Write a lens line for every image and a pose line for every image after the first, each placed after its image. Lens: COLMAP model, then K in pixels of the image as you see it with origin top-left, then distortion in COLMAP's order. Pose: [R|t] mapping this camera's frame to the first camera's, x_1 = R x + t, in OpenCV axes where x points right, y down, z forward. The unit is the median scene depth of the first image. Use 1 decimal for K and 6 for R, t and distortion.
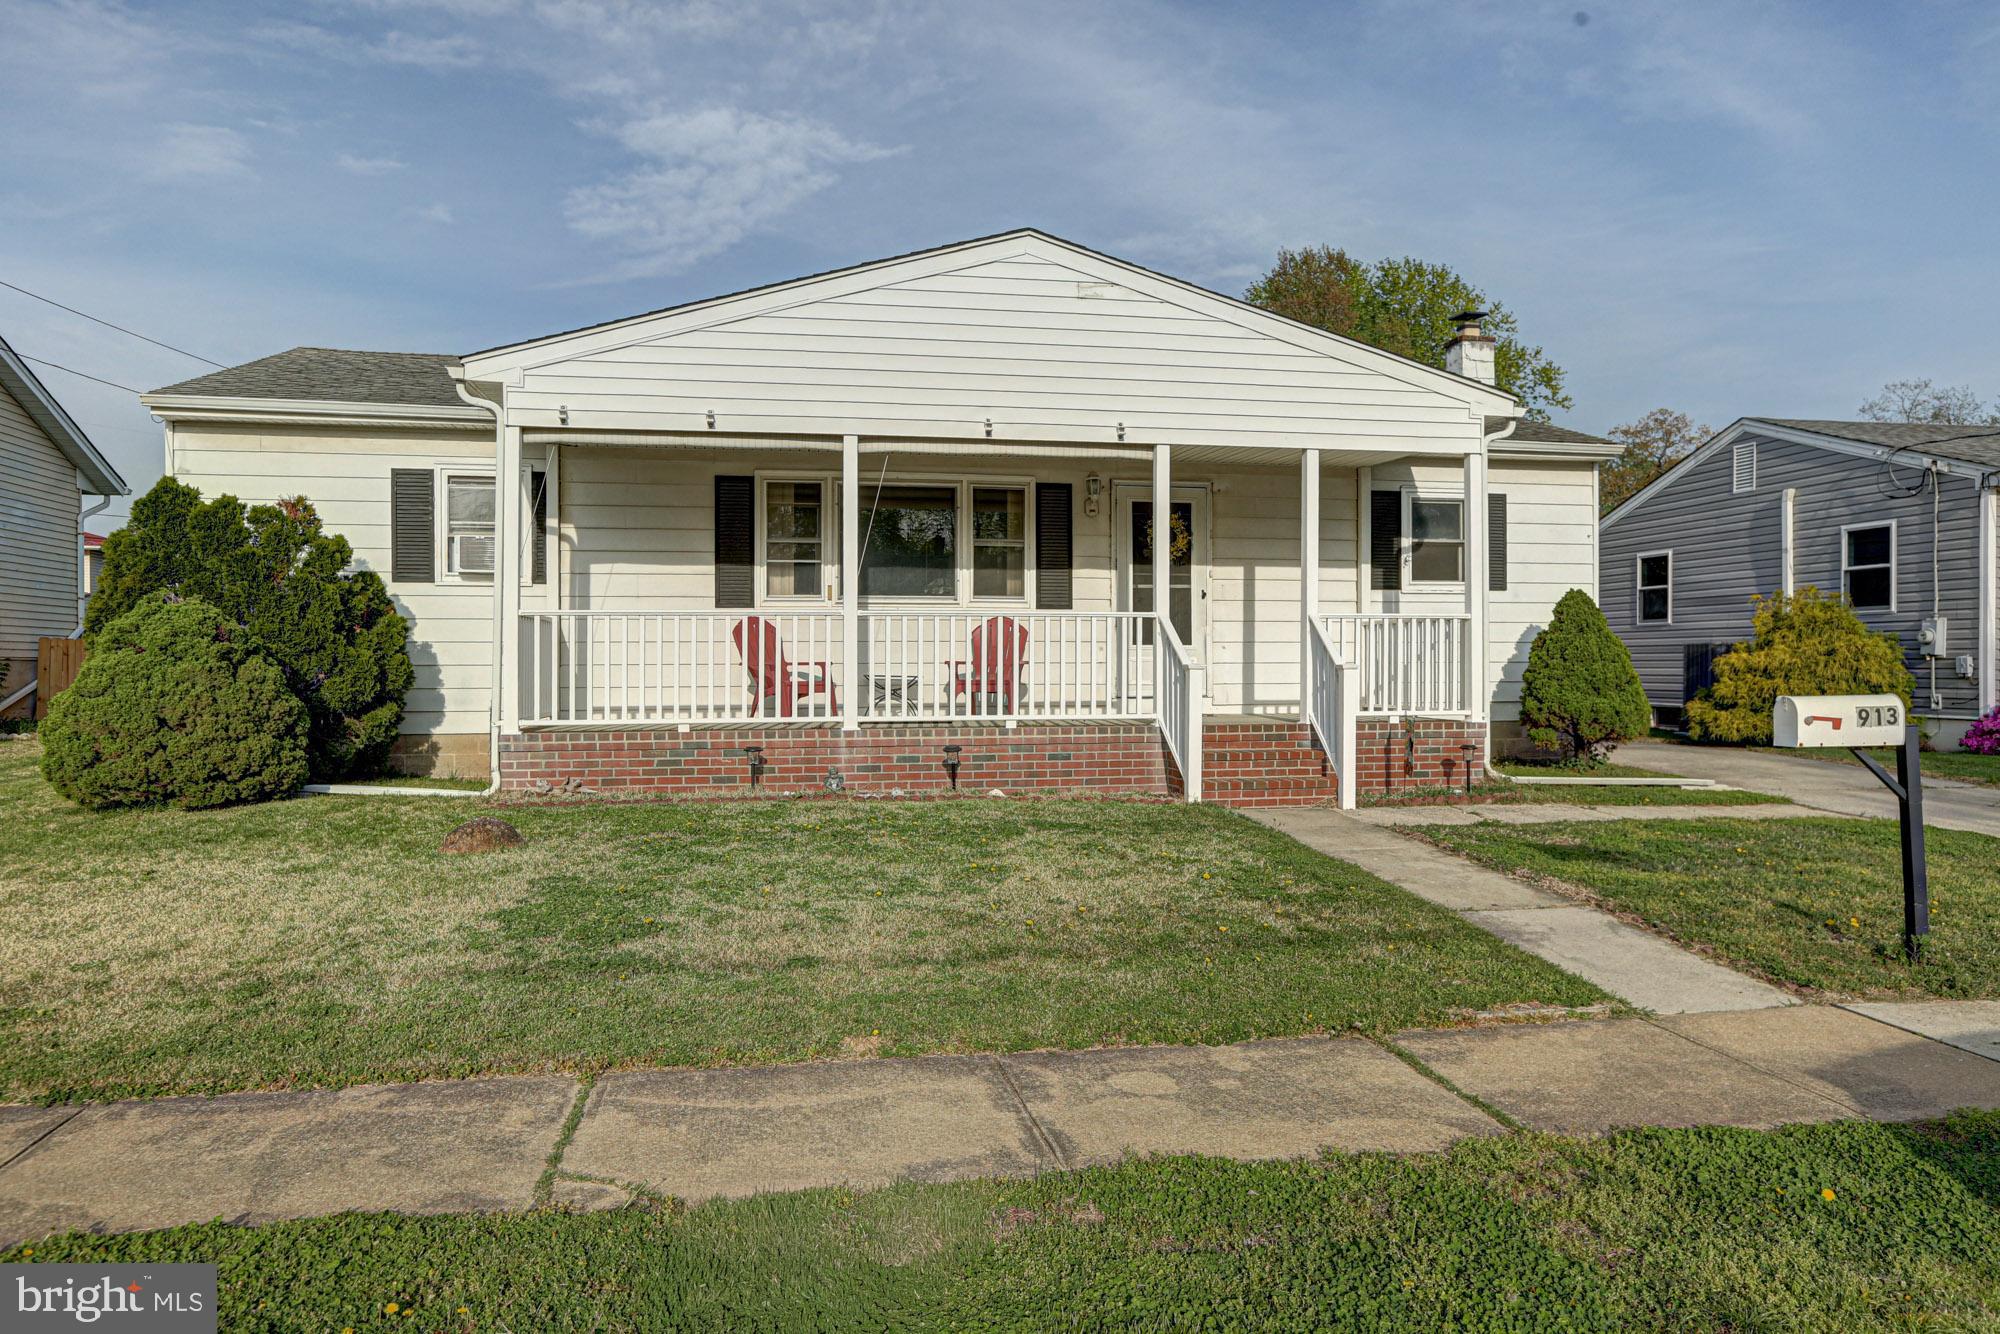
lens RADIAL K [[1431.2, 0, 1000.0], [0, 1431.2, 667.0], [0, 0, 1]] dist [-0.000218, -0.000023]
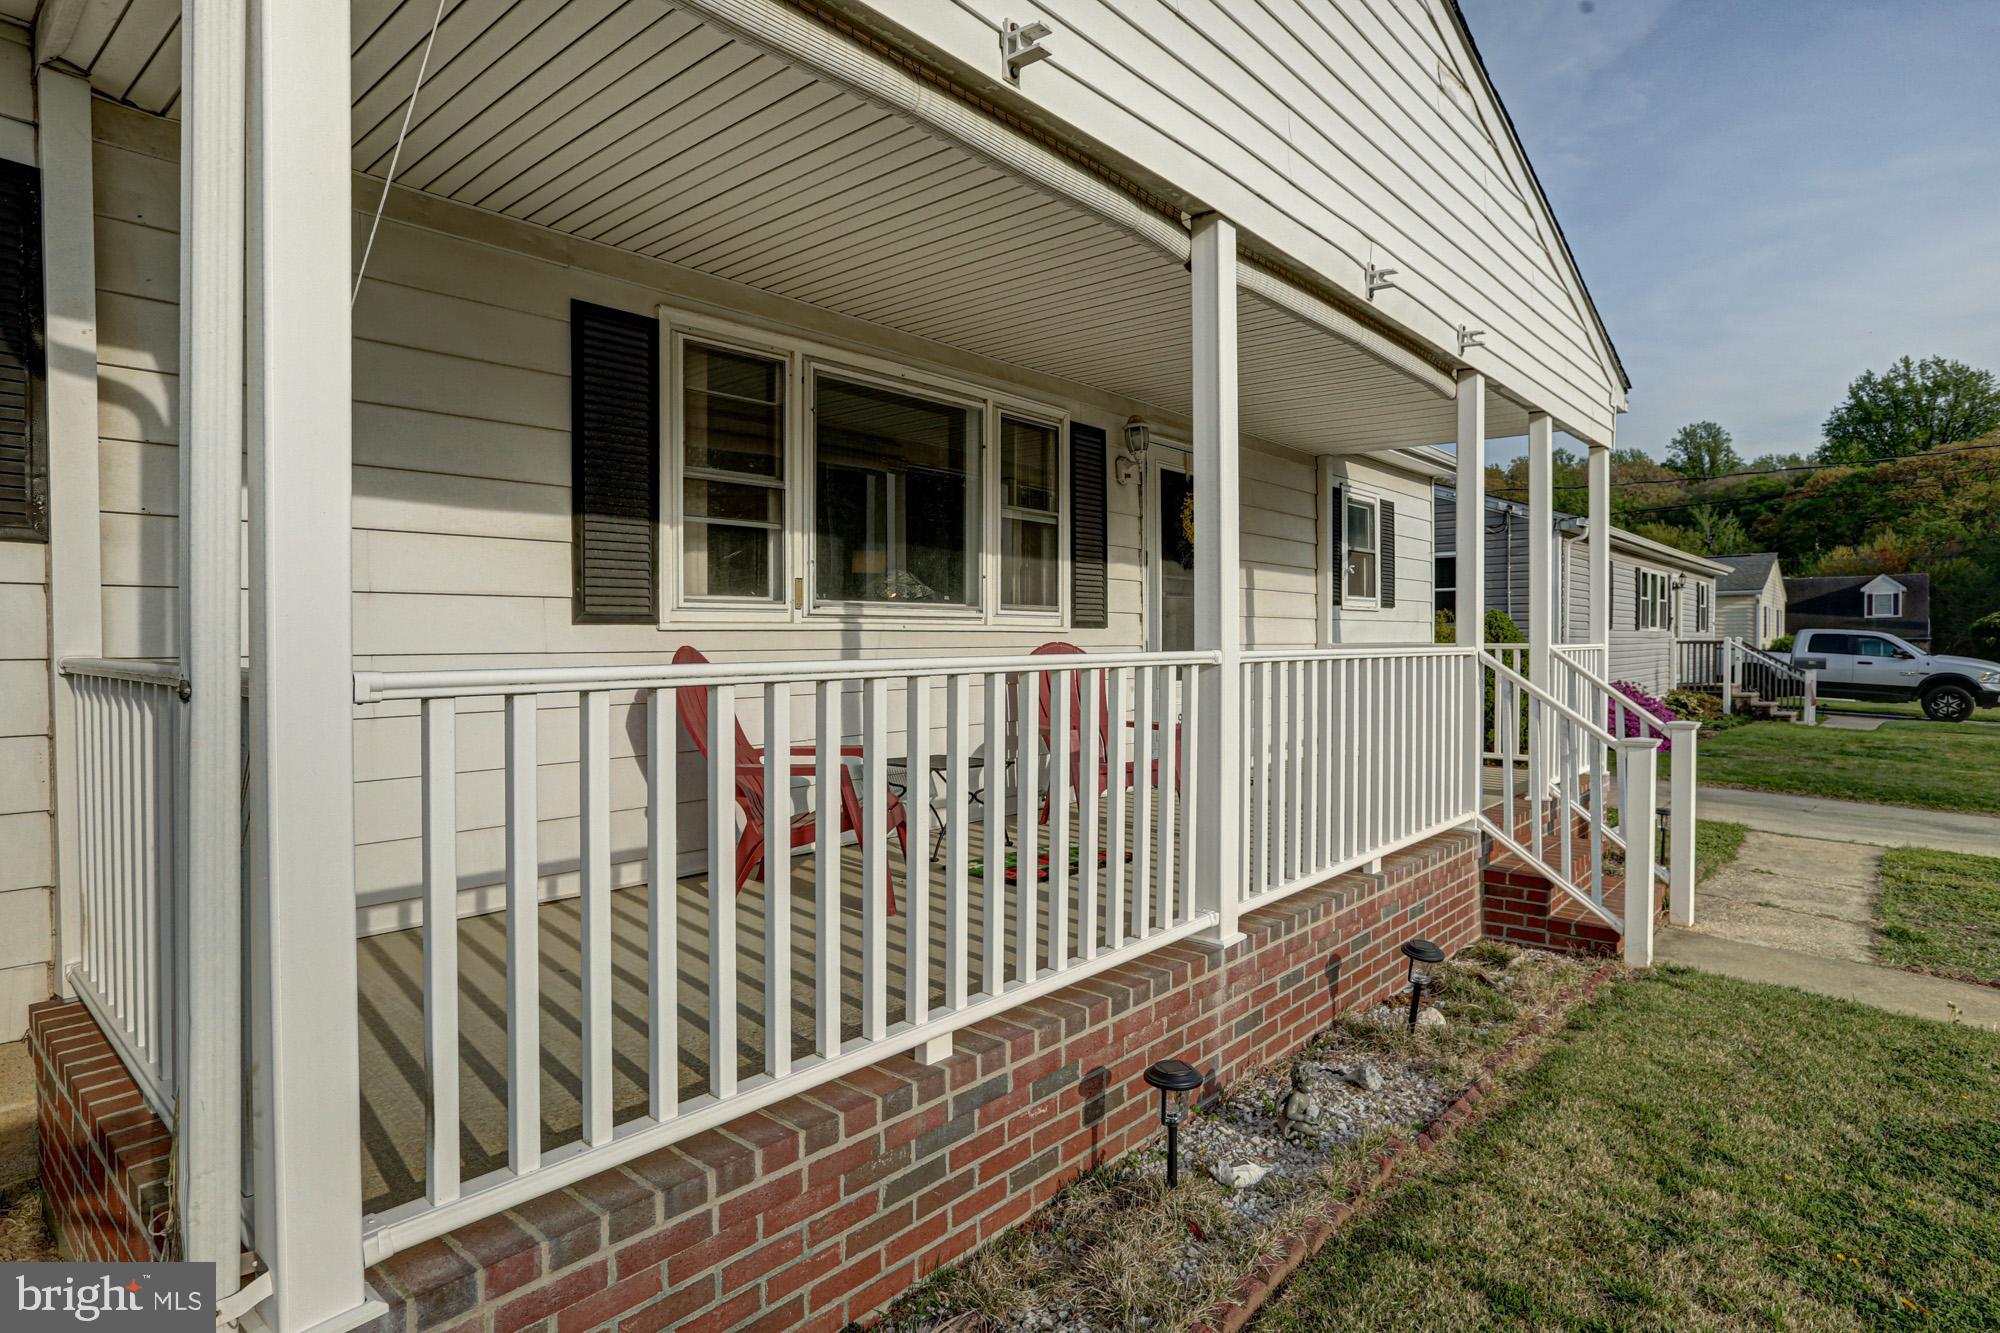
lens RADIAL K [[1053.3, 0, 1000.0], [0, 1053.3, 666.5], [0, 0, 1]] dist [-0.000428, 0.000210]
pose [[0.791943, -0.014003, 0.610434, -0.284174], [-0.004248, 0.999586, 0.028441, -0.036214], [-0.610580, -0.025117, 0.791556, 0.670741]]
